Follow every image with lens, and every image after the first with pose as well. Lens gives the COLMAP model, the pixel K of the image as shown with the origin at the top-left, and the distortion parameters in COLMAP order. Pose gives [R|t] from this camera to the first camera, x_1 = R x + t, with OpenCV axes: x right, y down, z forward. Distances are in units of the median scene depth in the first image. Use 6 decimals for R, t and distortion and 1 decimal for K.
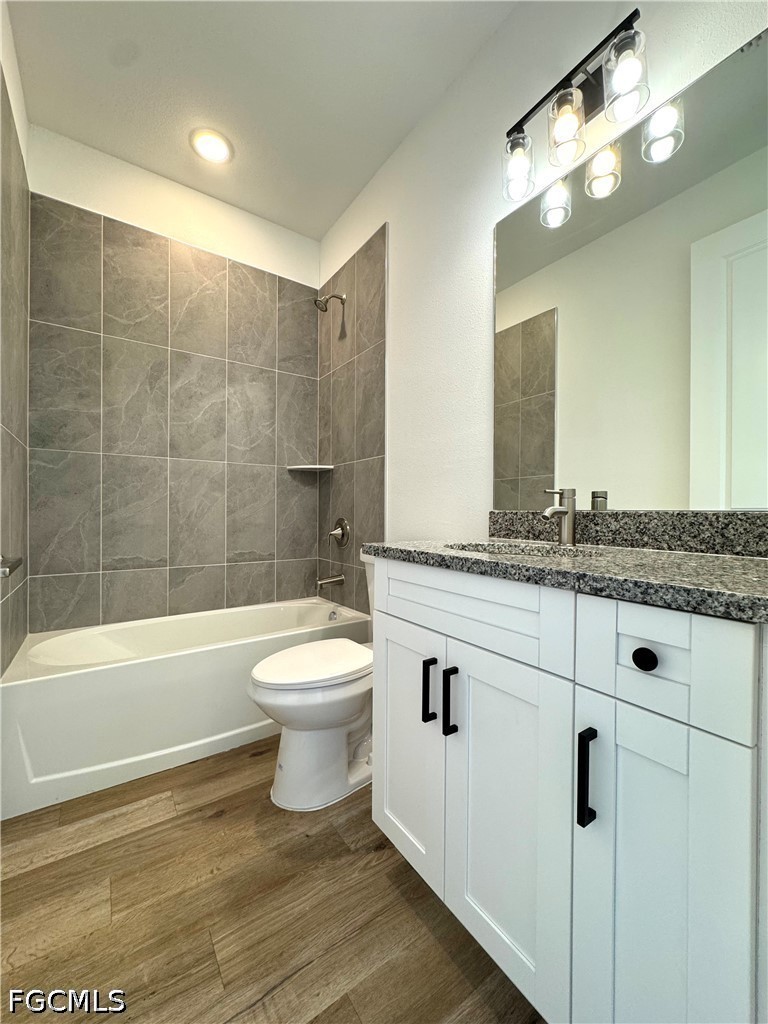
lens RADIAL K [[408.0, 0, 382.0], [0, 408.0, 512.4], [0, 0, 1]] dist [-0.004245, 0.001046]
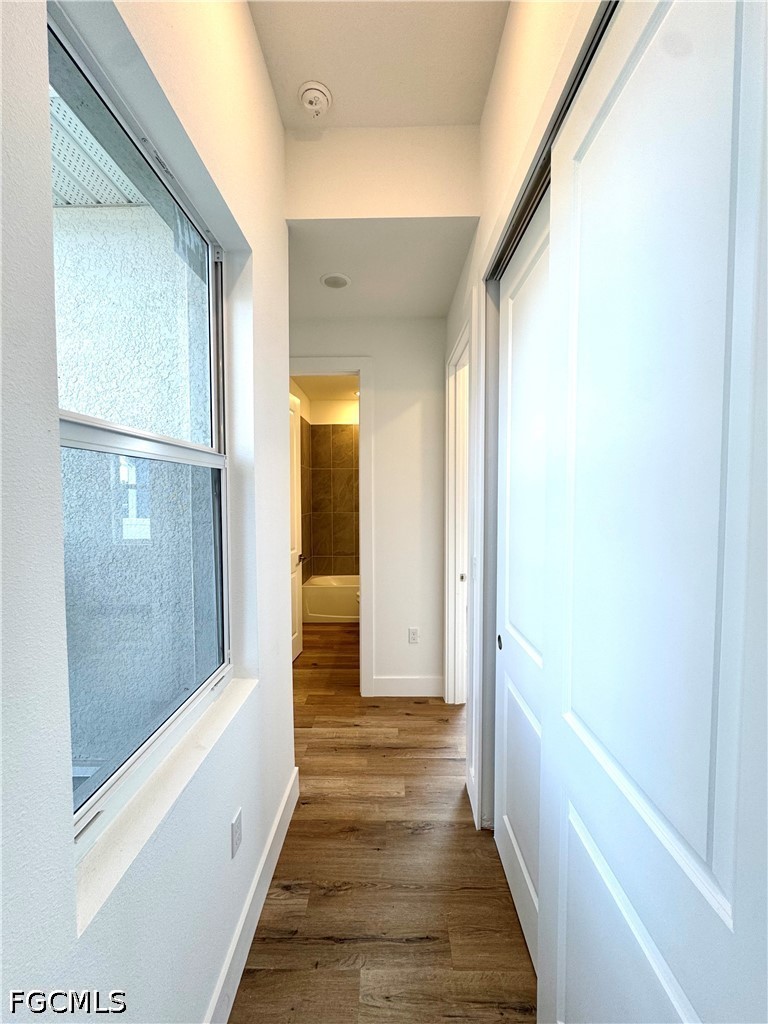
lens RADIAL K [[408.0, 0, 385.2], [0, 408.0, 513.5], [0, 0, 1]] dist [-0.004245, 0.001046]
pose [[0.814290, 0.018350, -0.580169, 1.221512], [0.005979, 0.999182, 0.039994, -0.253430], [0.580428, -0.036036, 0.813514, -1.048282]]
